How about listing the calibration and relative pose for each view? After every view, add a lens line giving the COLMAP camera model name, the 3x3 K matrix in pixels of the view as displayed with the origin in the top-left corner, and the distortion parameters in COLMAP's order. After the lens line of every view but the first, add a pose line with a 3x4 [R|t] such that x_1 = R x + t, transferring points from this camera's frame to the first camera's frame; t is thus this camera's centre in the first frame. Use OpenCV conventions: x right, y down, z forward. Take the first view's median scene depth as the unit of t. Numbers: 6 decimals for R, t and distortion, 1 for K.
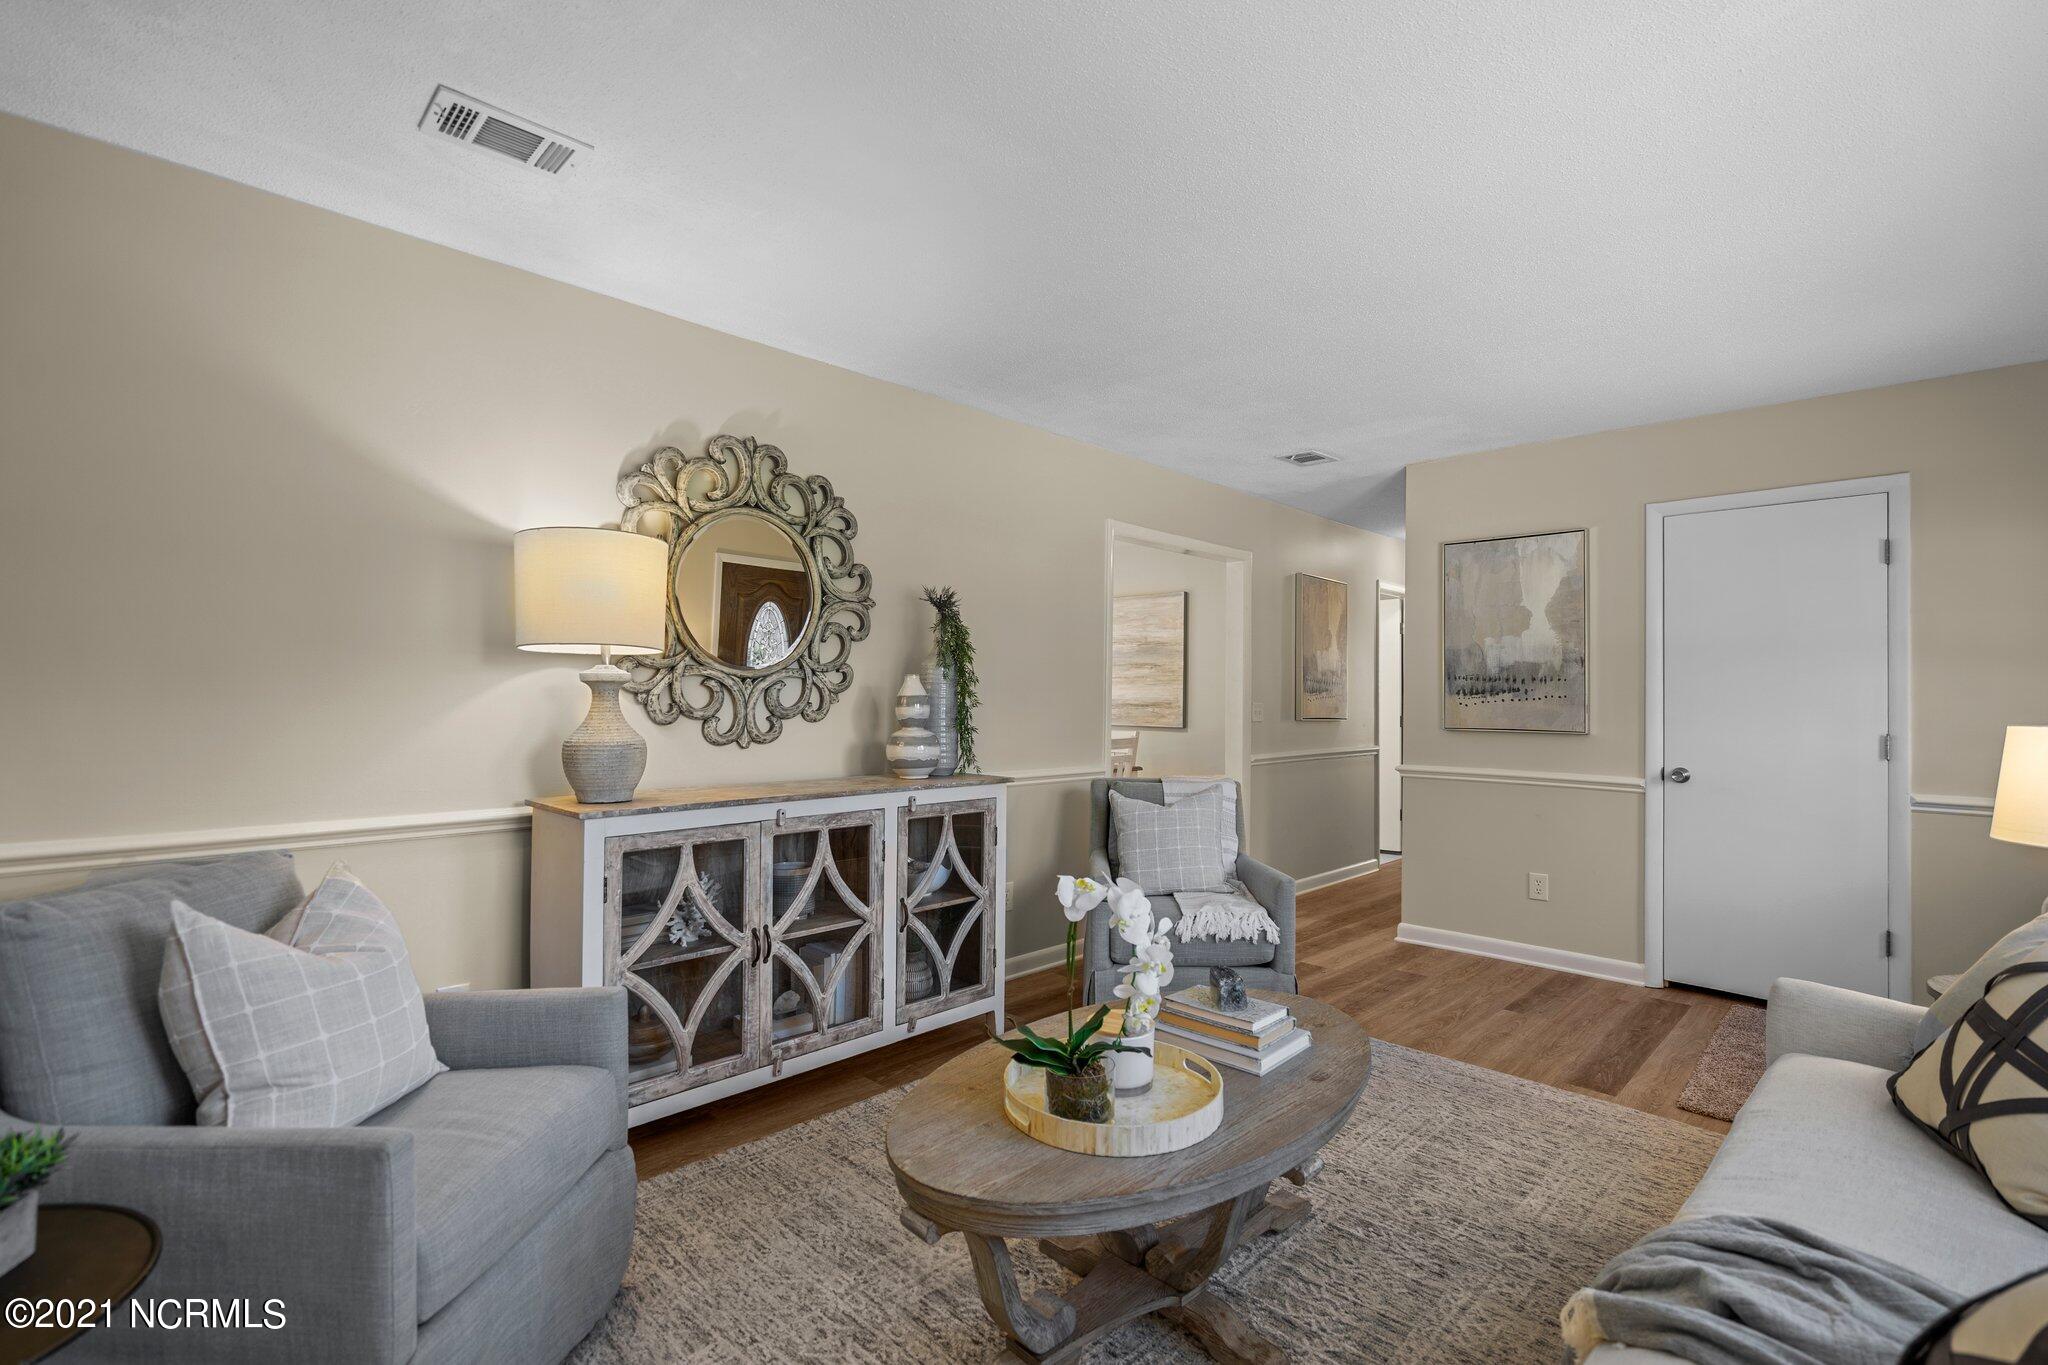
lens RADIAL K [[955.0, 0, 1021.5], [0, 955.0, 679.3], [0, 0, 1]] dist [0.000400, 0.000440]
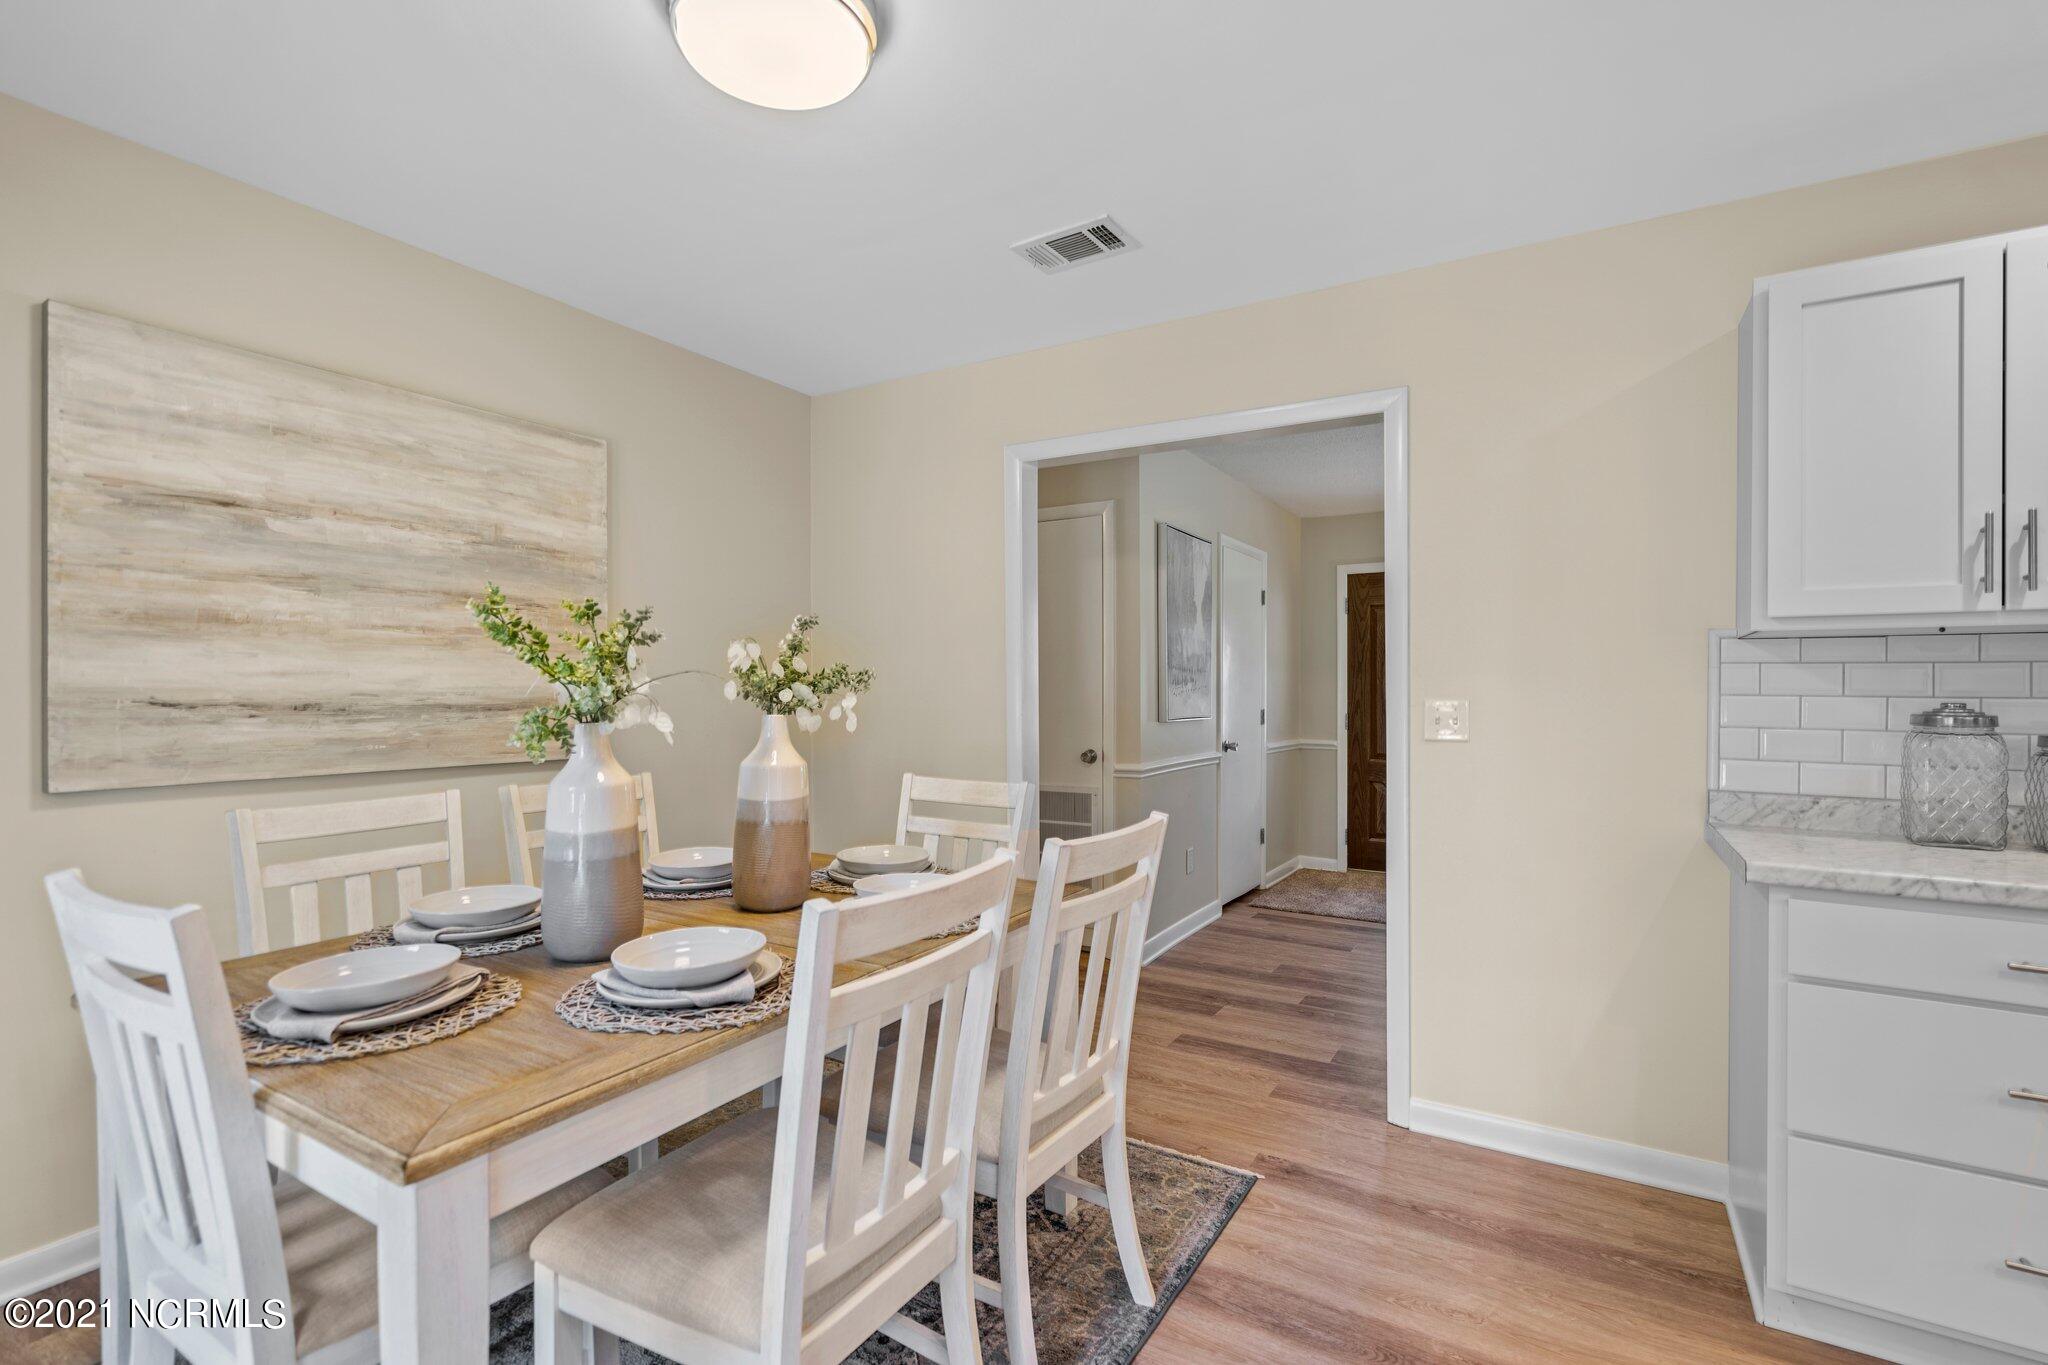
lens RADIAL K [[932.6, 0, 1023.3], [0, 932.6, 695.5], [0, 0, 1]] dist [-0.000503, 0.000155]
pose [[-0.225618, -0.014084, 0.974114, -0.621824], [-0.021990, 0.999714, 0.009361, 0.032798], [-0.973968, -0.019309, -0.225863, 1.984681]]
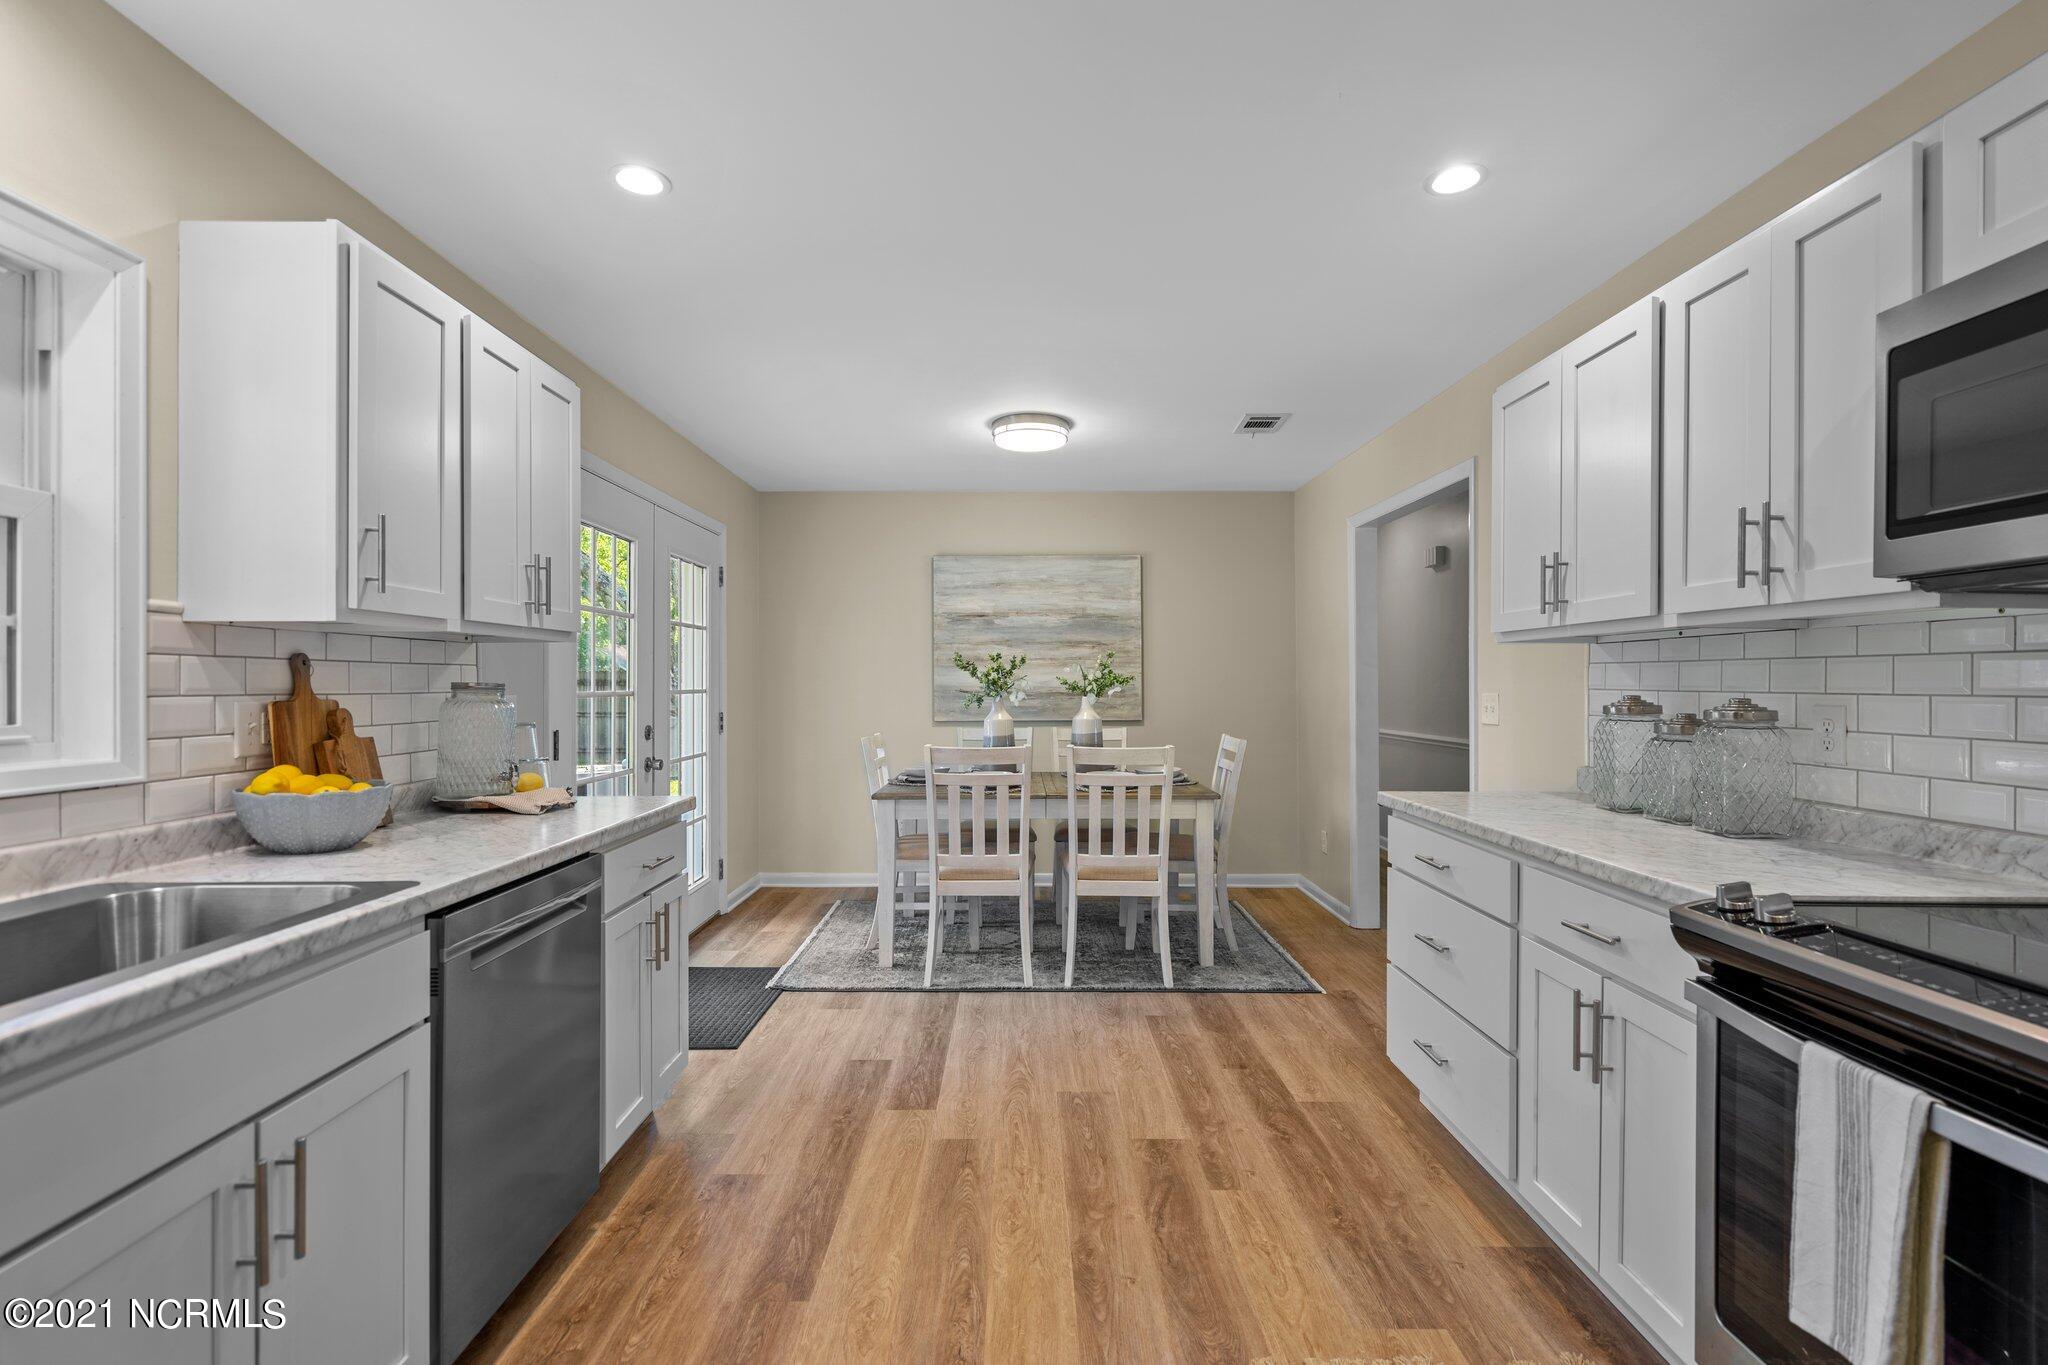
lens RADIAL K [[955.0, 0, 1021.5], [0, 955.0, 679.3], [0, 0, 1]] dist [0.000400, 0.000440]
pose [[0.716873, -0.004762, 0.697187, -1.047162], [-0.003895, 0.999934, 0.010835, 0.014752], [-0.697193, -0.010483, 0.716807, 1.045068]]
